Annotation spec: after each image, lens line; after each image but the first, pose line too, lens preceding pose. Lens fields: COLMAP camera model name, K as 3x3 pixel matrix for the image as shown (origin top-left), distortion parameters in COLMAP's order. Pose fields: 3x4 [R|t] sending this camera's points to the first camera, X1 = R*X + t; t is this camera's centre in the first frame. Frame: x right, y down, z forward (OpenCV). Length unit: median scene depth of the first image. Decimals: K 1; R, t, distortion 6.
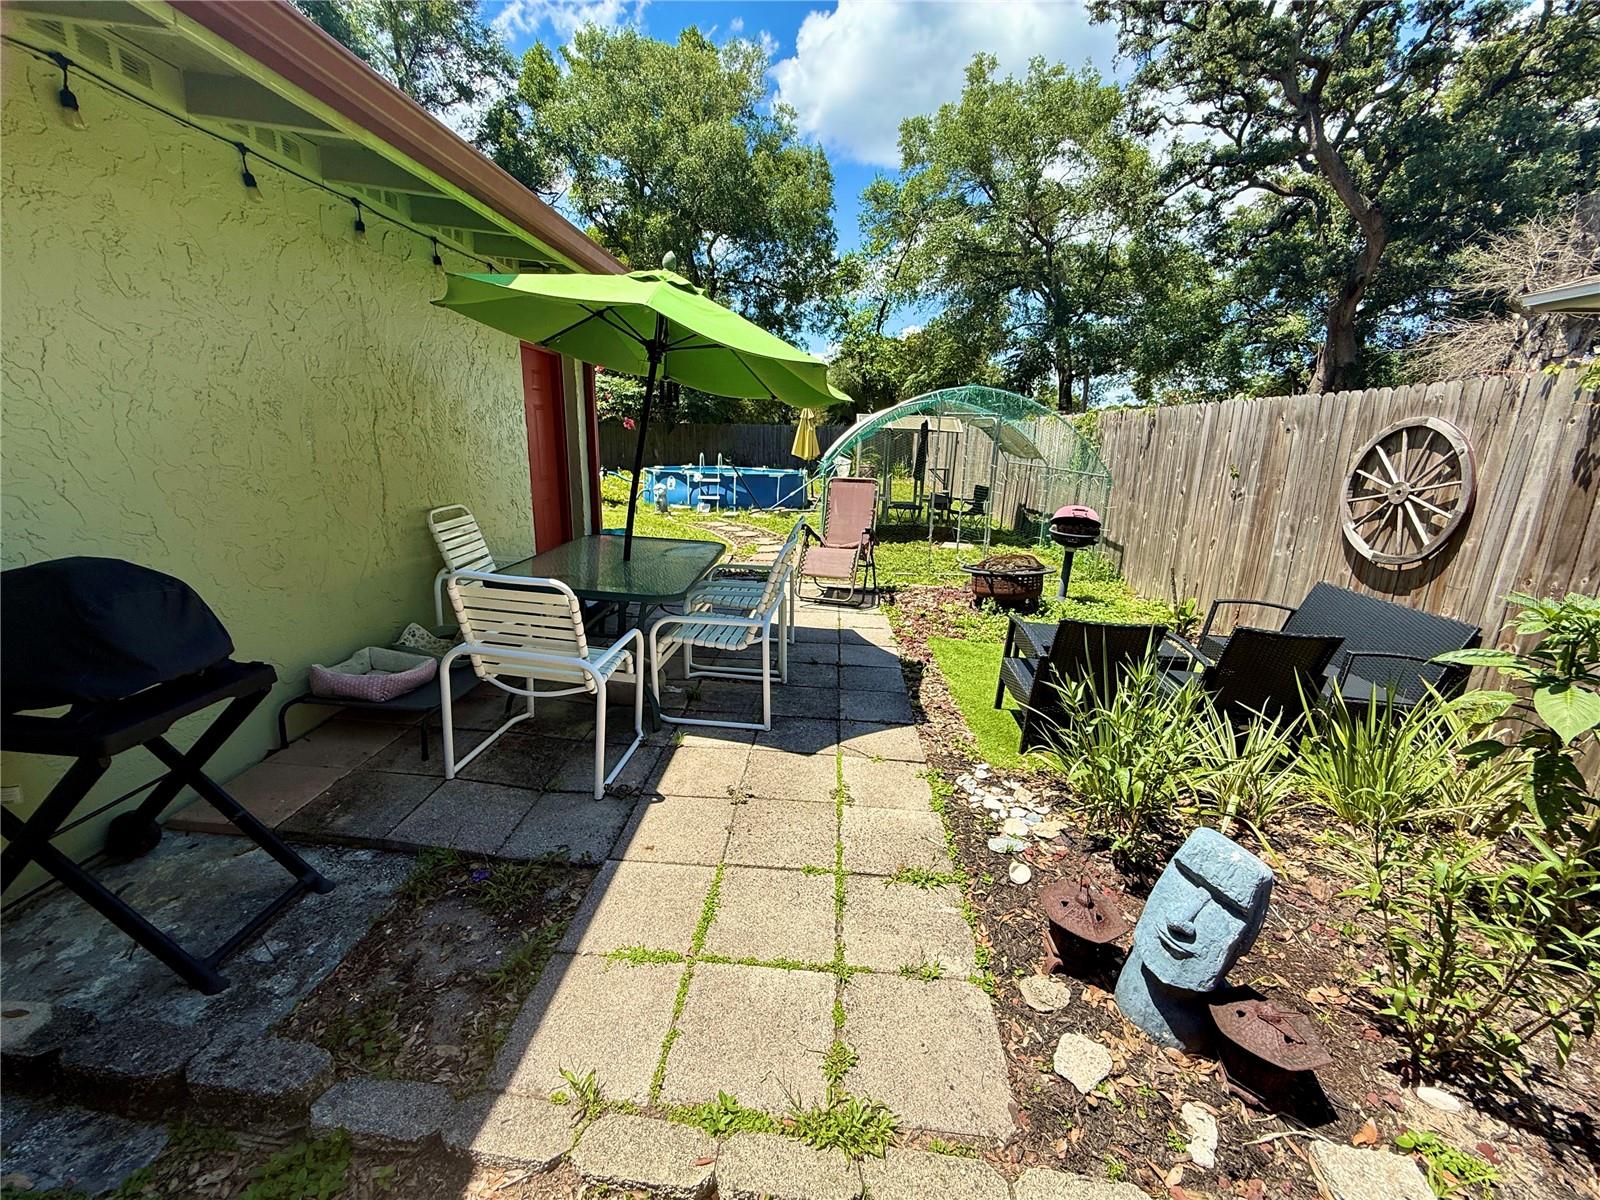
lens RADIAL K [[636.0, 0, 796.1], [0, 636.0, 603.8], [0, 0, 1]] dist [-0.003333, 0.000736]
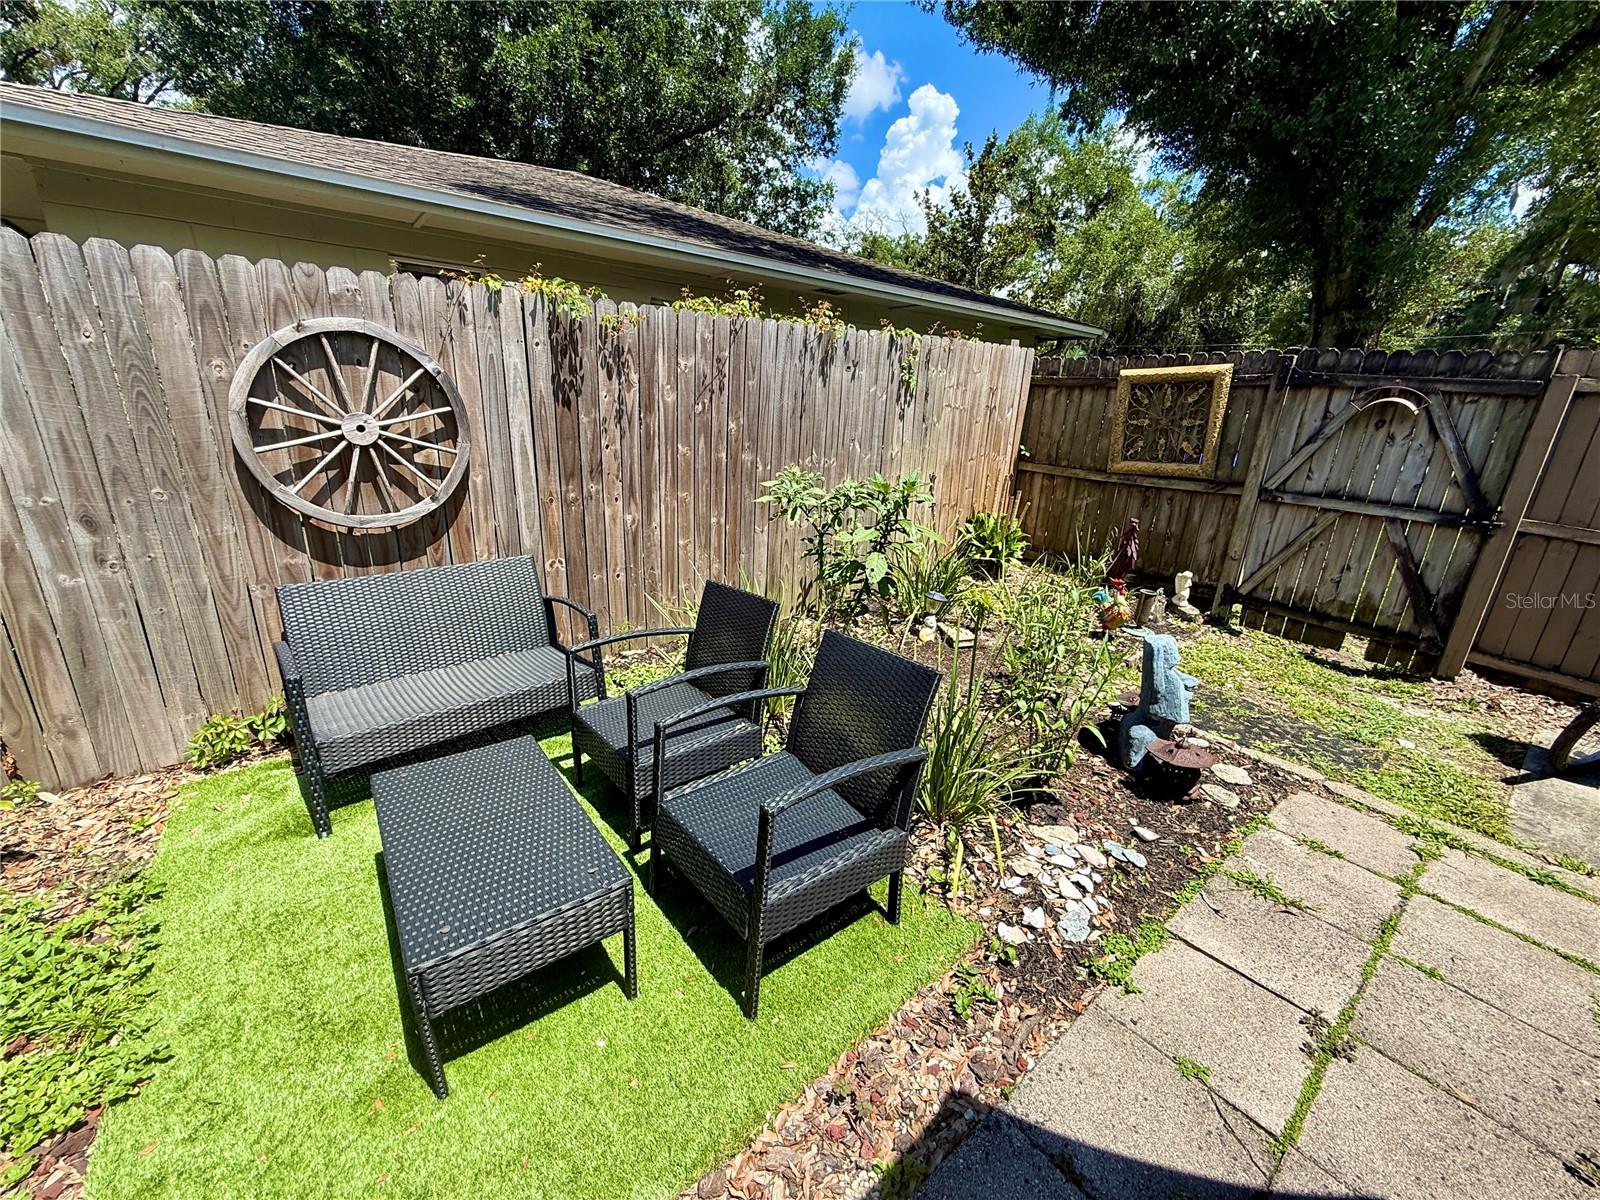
lens RADIAL K [[636.0, 0, 794.3], [0, 636.0, 602.4], [0, 0, 1]] dist [-0.003333, 0.000736]
pose [[-0.665896, -0.275698, 0.693234, 0.079277], [0.139332, 0.866906, 0.478604, -0.285498], [-0.732918, 0.415290, -0.538855, 1.129781]]
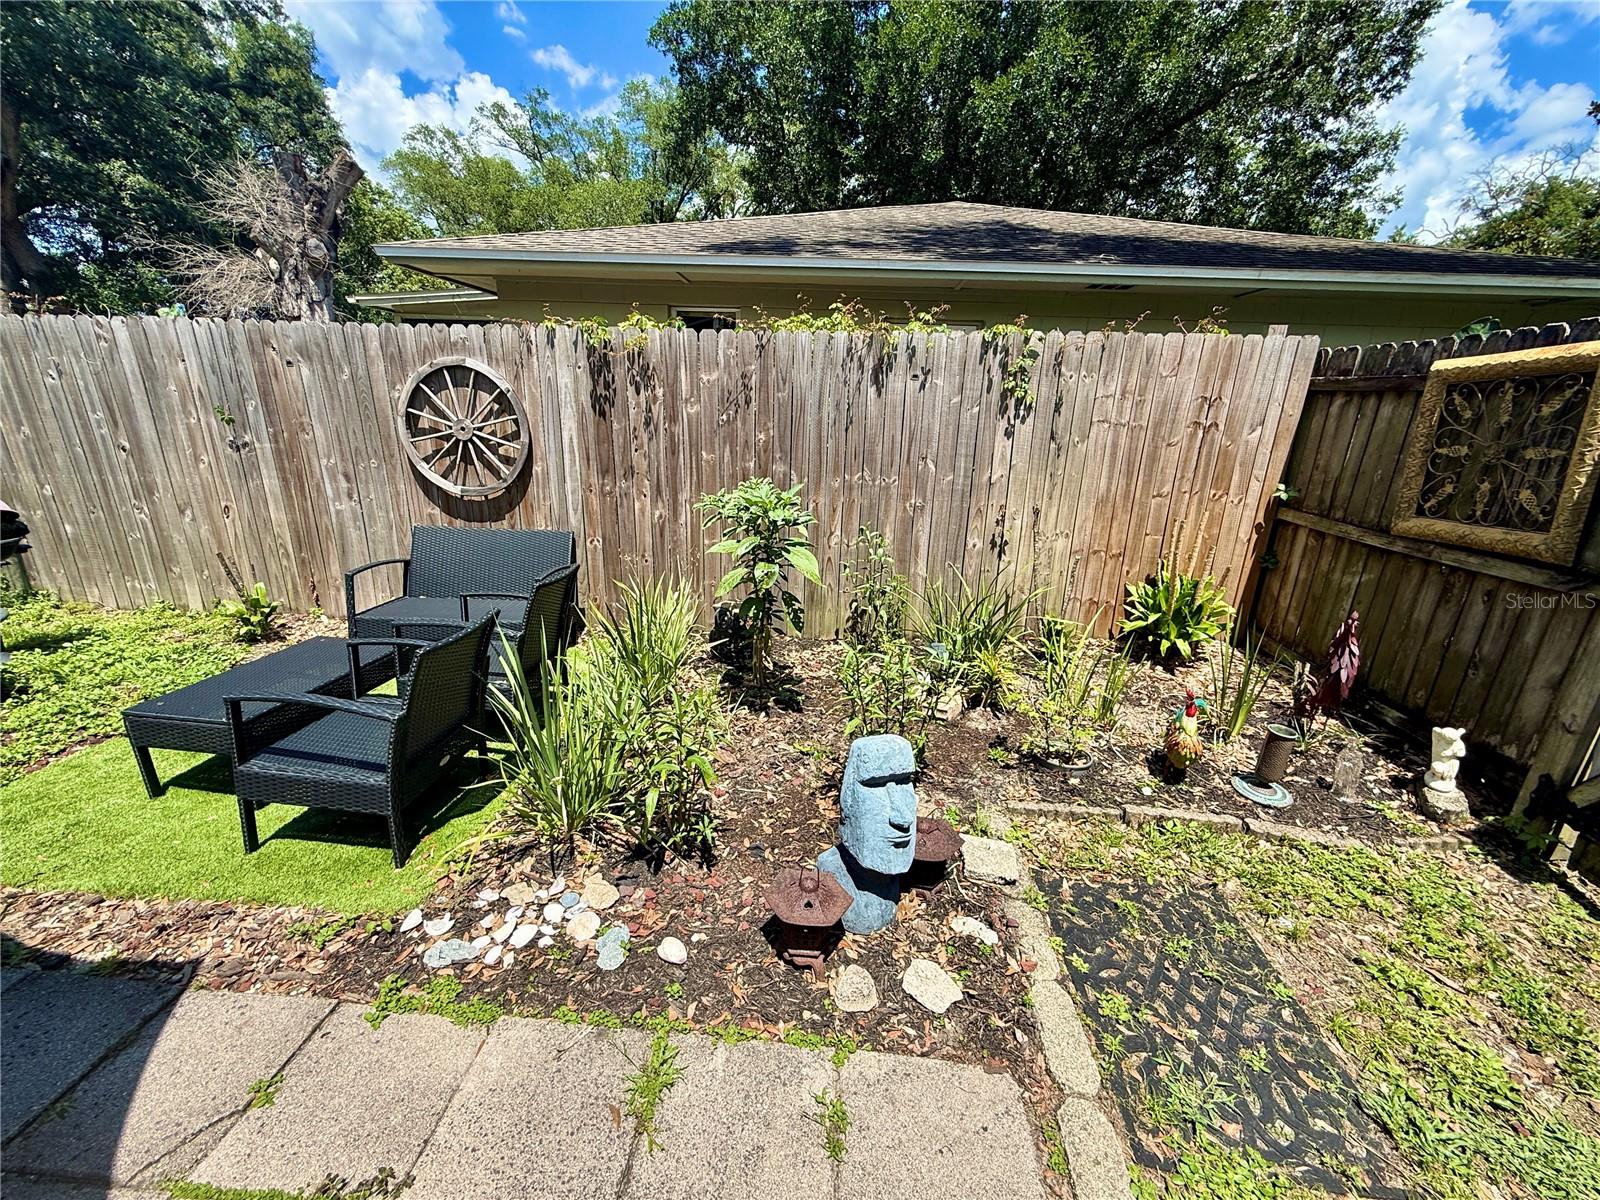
lens RADIAL K [[636.0, 0, 792.7], [0, 636.0, 603.7], [0, 0, 1]] dist [-0.003333, 0.000736]
pose [[0.011593, -0.324459, 0.945829, -0.156831], [0.227504, 0.921941, 0.313475, -0.115421], [-0.973708, 0.211546, 0.084504, 0.437551]]
